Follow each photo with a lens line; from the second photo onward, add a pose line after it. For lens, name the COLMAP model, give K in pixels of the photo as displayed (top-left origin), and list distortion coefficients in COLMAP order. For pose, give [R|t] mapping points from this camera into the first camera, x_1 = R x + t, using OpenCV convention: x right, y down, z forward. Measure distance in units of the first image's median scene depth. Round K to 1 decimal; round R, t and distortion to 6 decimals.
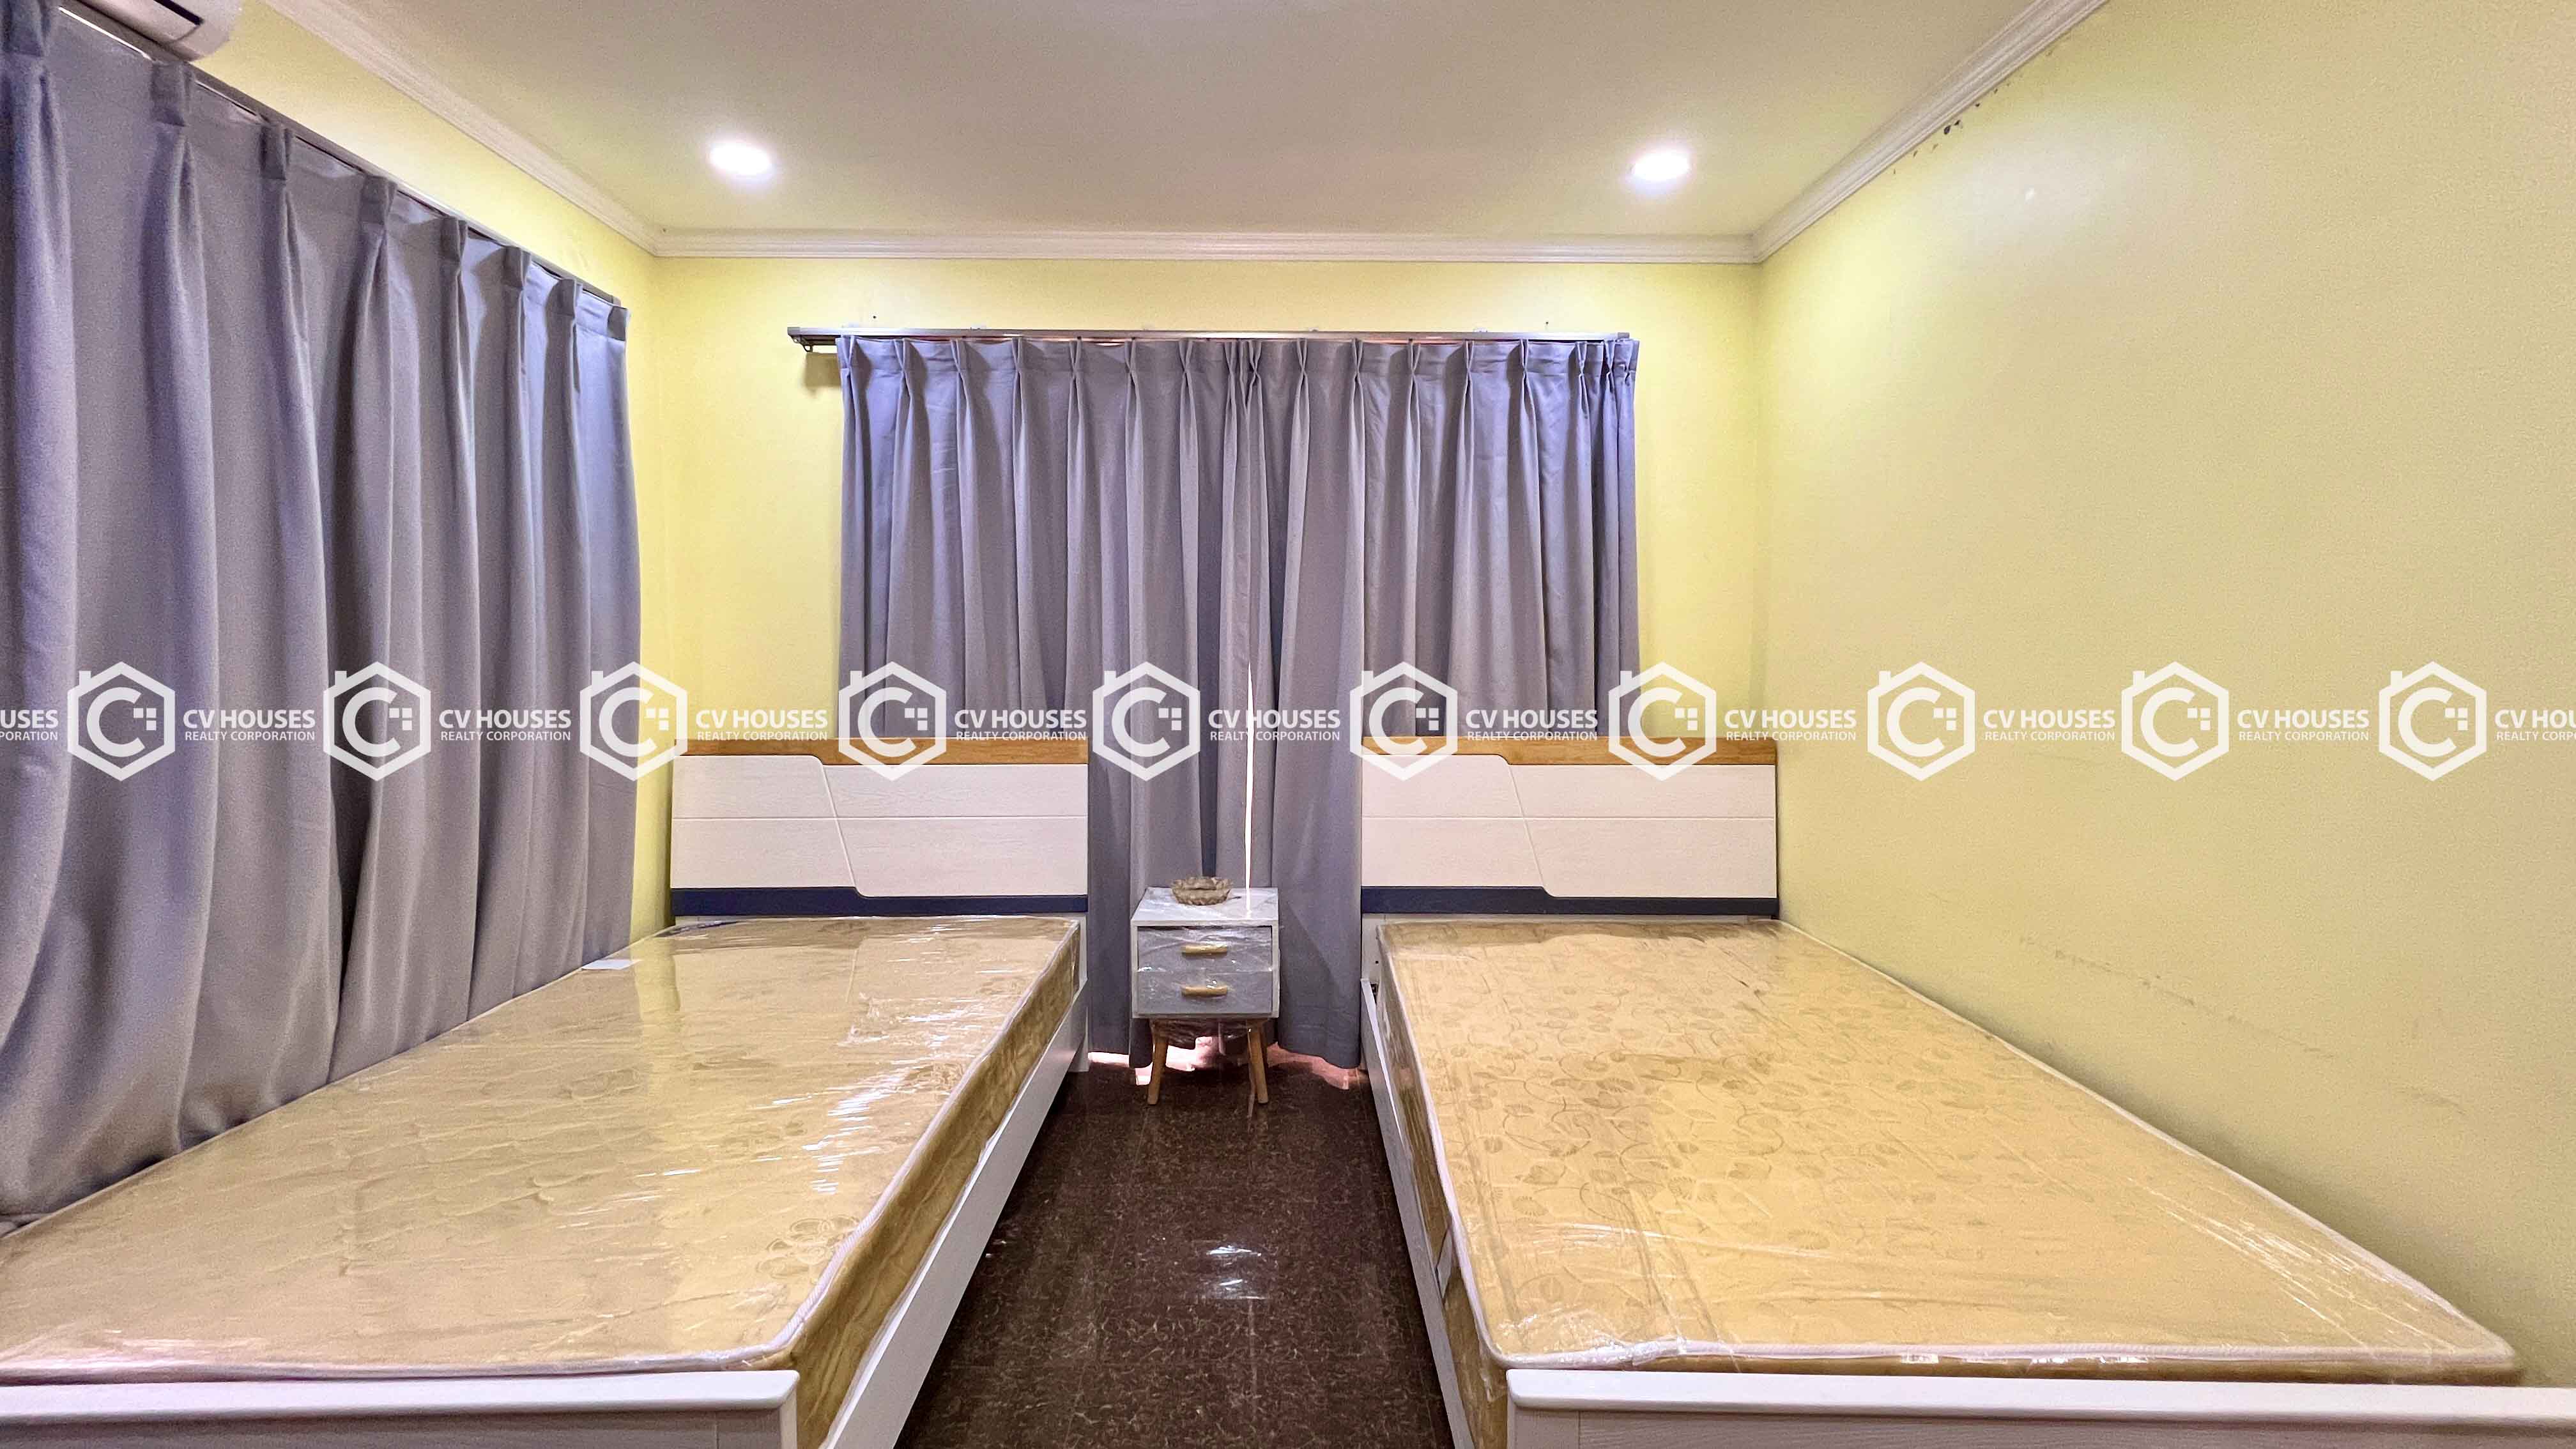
lens RADIAL K [[1019.9, 0, 1293.5], [0, 1019.9, 734.2], [0, 0, 1]] dist [0.003328, 0.000085]
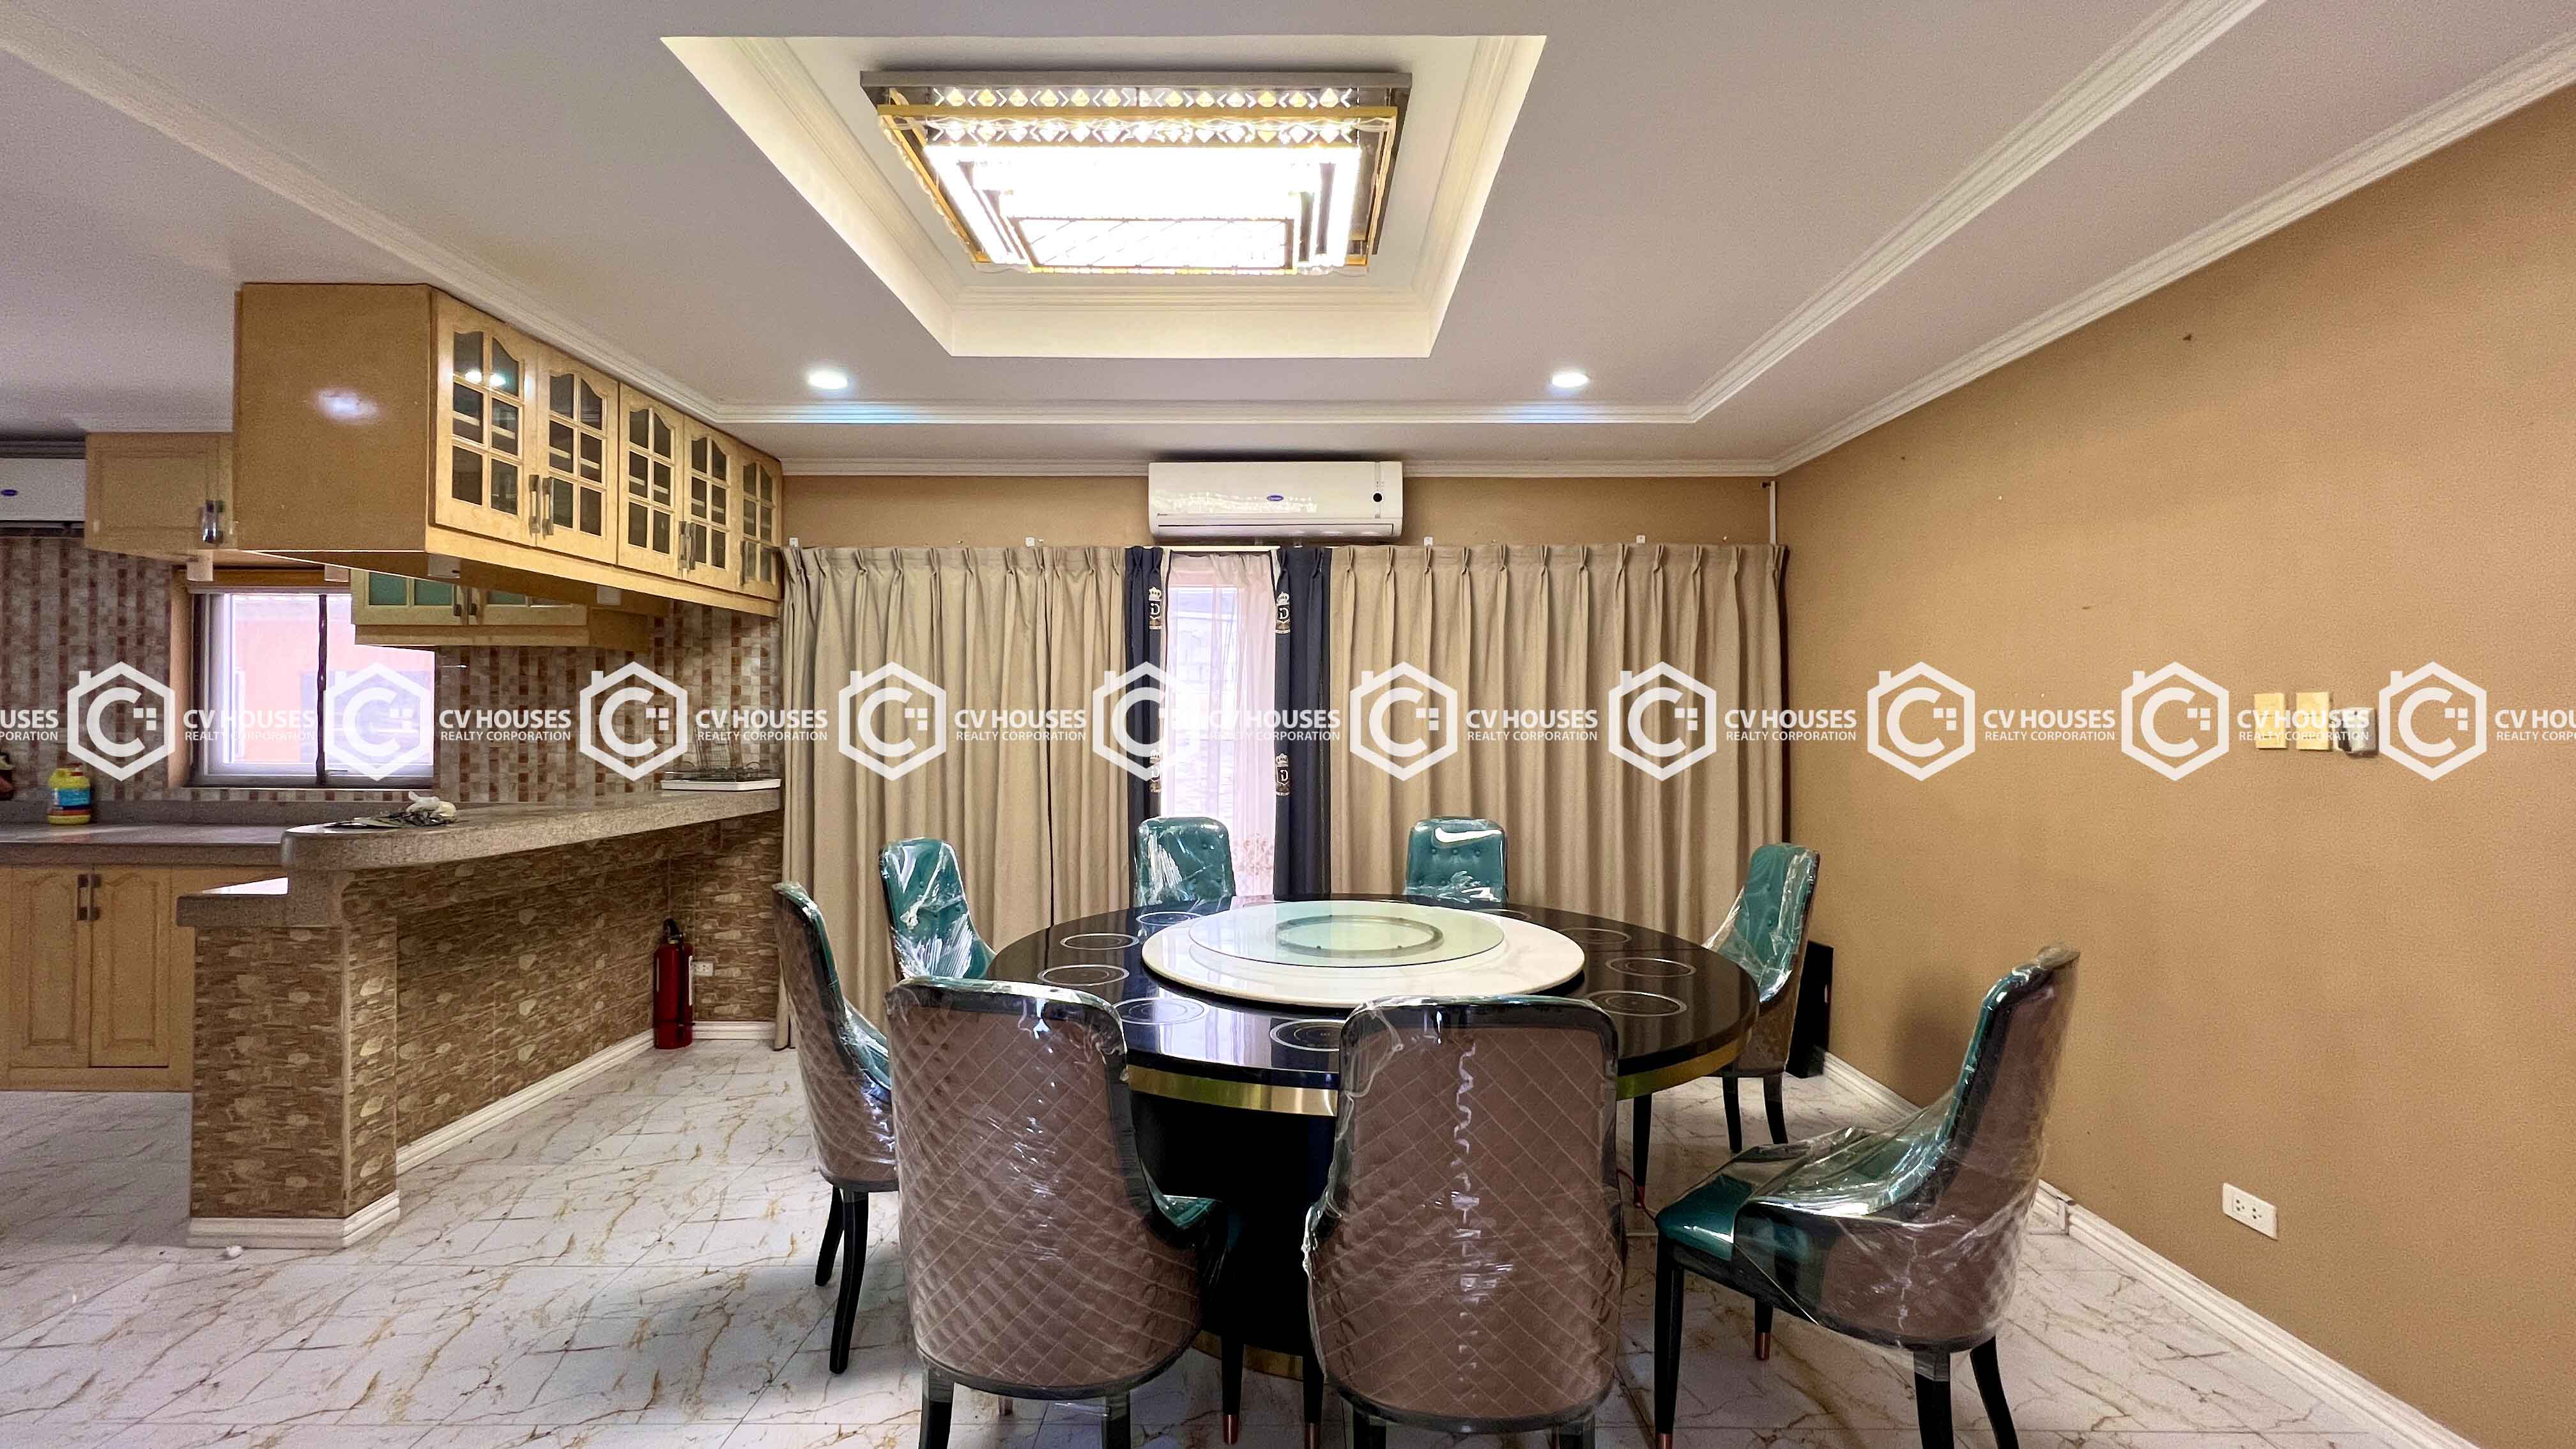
lens RADIAL K [[1019.9, 0, 1295.2], [0, 1019.9, 728.2], [0, 0, 1]] dist [0.003328, 0.000085]
pose [[1.000000, 0.000095, 0.000675, -0.220850], [-0.000091, 0.999982, -0.006014, 0.000067], [-0.000675, 0.006014, 0.999982, 0.006422]]
